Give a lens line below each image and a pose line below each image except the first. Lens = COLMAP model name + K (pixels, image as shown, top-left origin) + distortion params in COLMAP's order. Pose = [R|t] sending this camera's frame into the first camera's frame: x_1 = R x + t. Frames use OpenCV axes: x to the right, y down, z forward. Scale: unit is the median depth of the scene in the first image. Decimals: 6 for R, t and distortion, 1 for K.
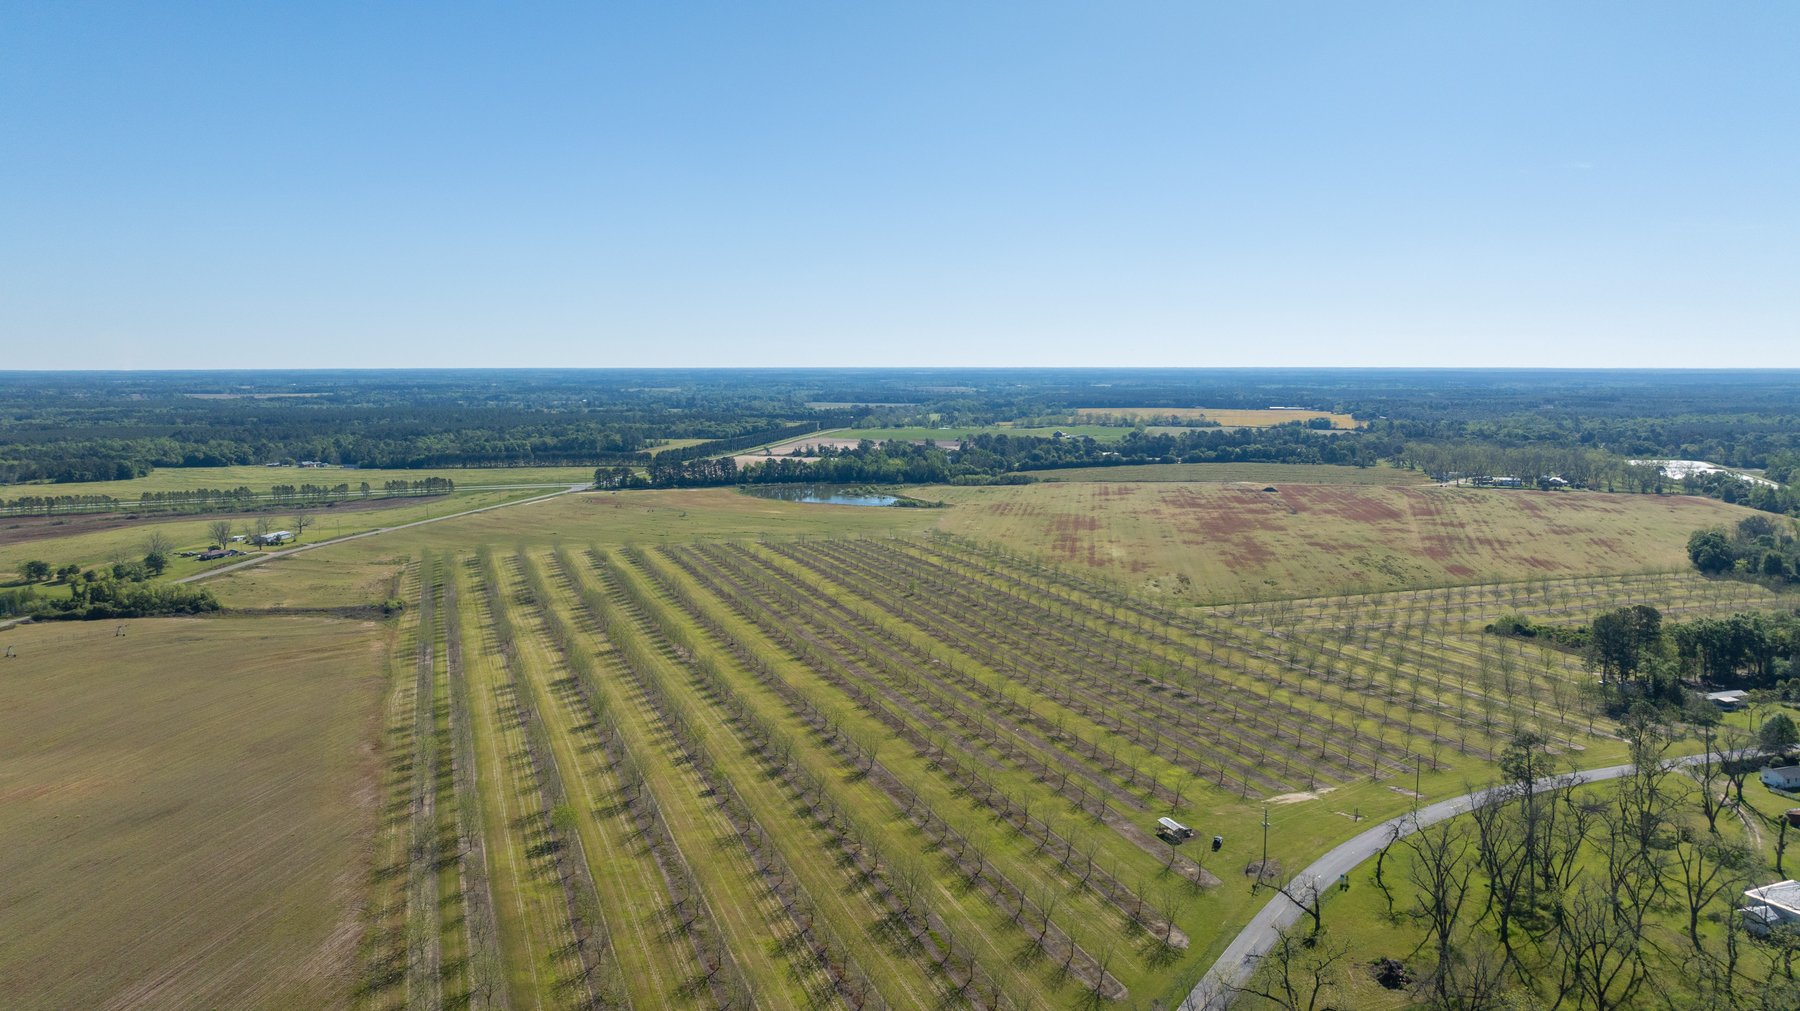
lens RADIAL K [[1266.4, 0, 900.9], [0, 1266.4, 501.8], [0, 0, 1]] dist [-0.040864, 0.042824]
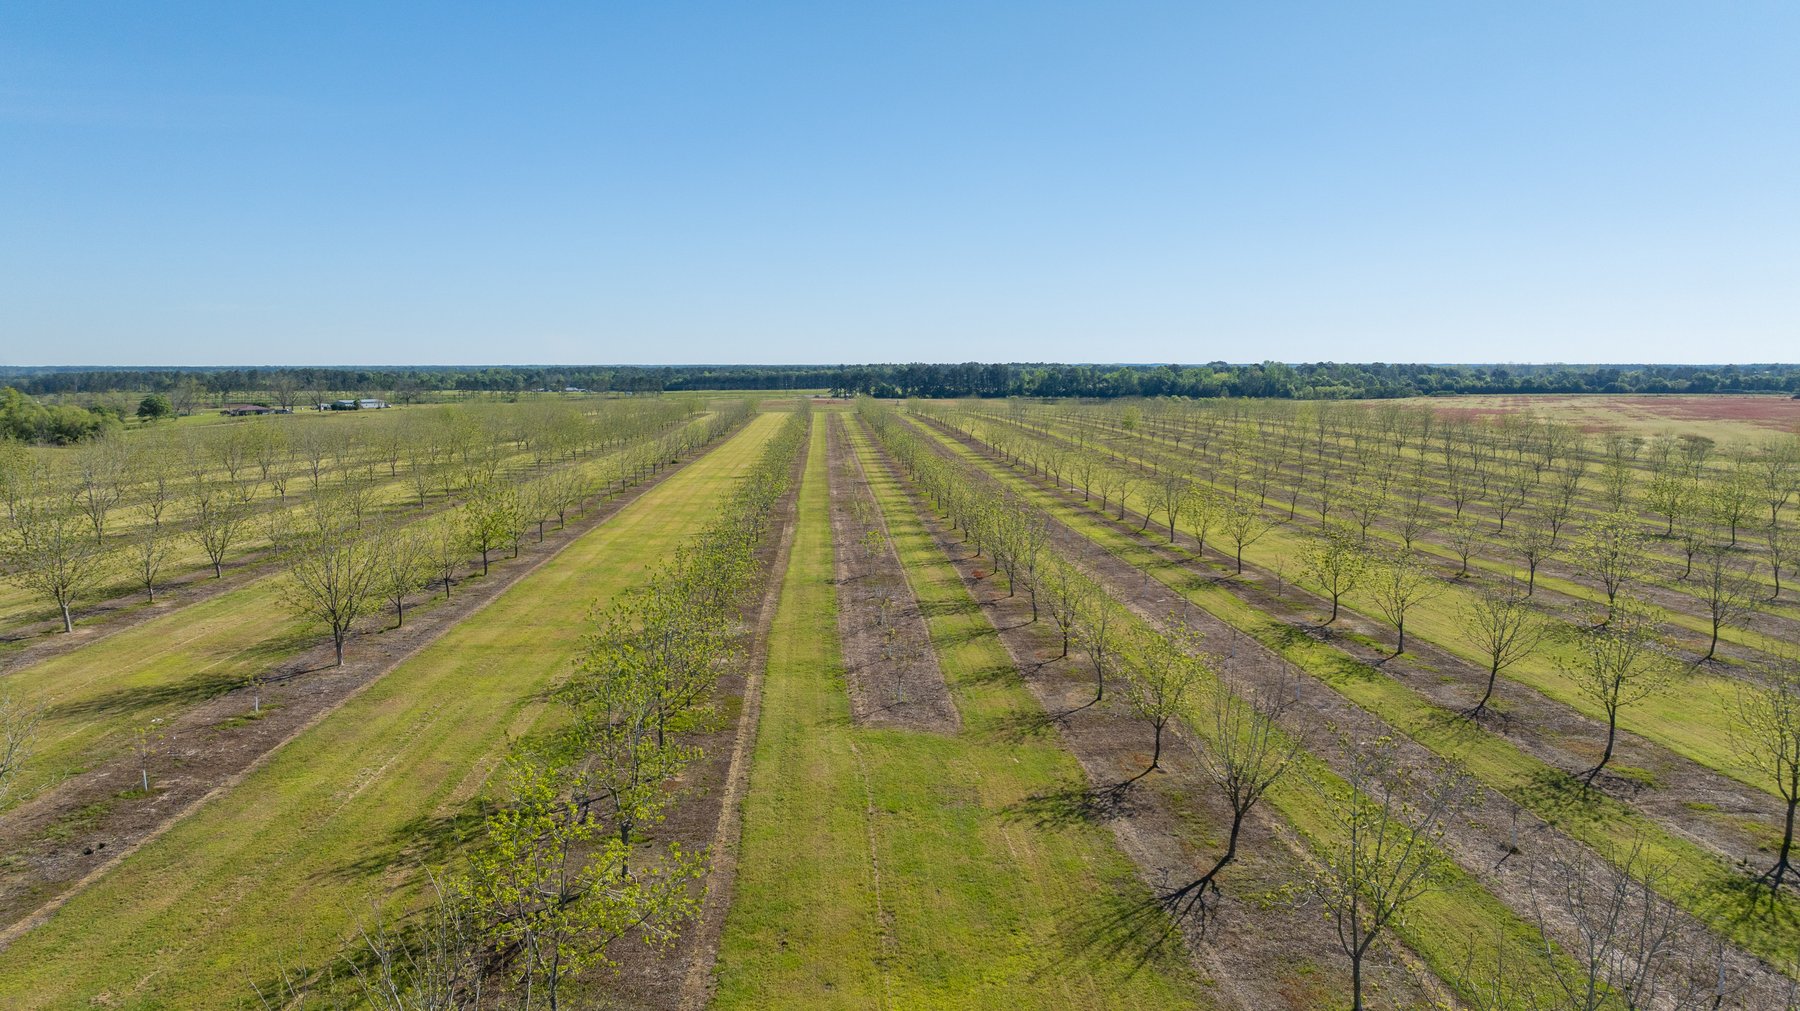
lens RADIAL K [[1266.4, 0, 897.1], [0, 1266.4, 502.7], [0, 0, 1]] dist [-0.040864, 0.042824]
pose [[0.955690, 0.030447, -0.292798, 0.054854], [-0.030413, 0.999527, 0.004670, 0.076972], [0.292801, 0.004442, 0.956163, 0.354301]]
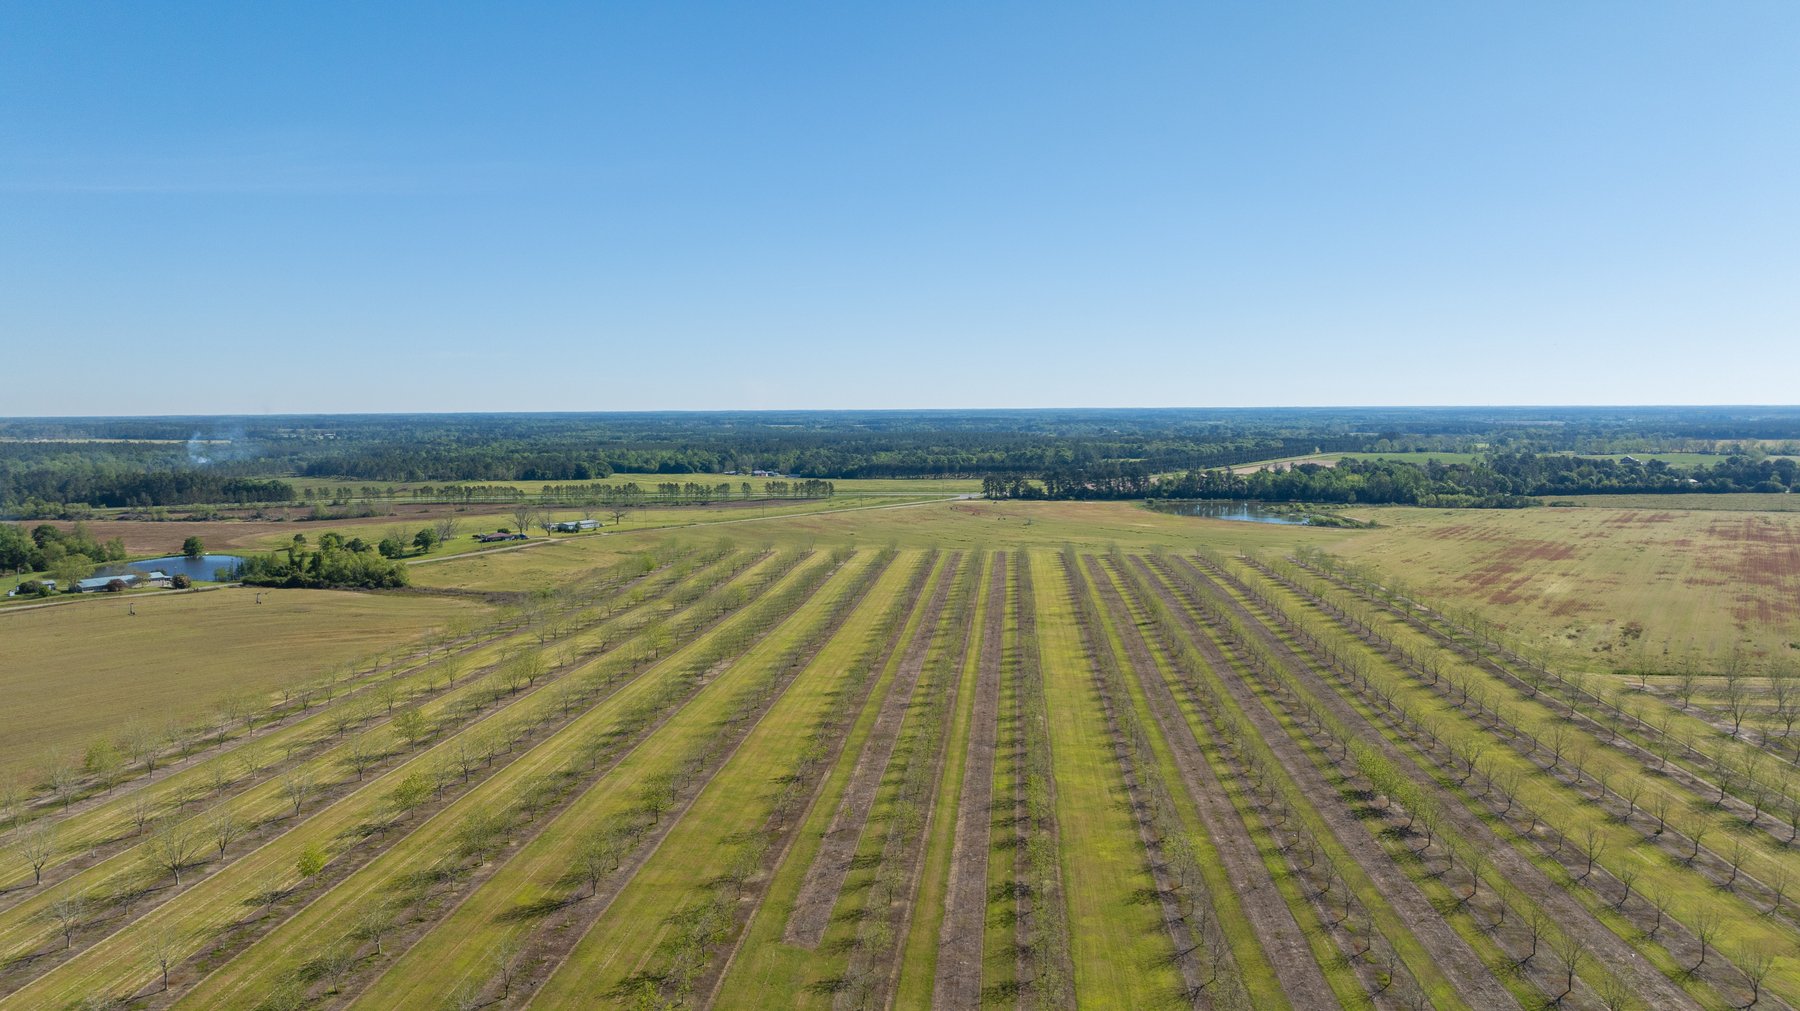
lens RADIAL K [[1266.4, 0, 898.6], [0, 1266.4, 507.6], [0, 0, 1]] dist [-0.040864, 0.042824]
pose [[0.901087, 0.029575, -0.432629, 0.134901], [-0.041624, 0.998964, -0.018406, 0.022840], [0.431636, 0.034593, 0.901384, 0.246998]]
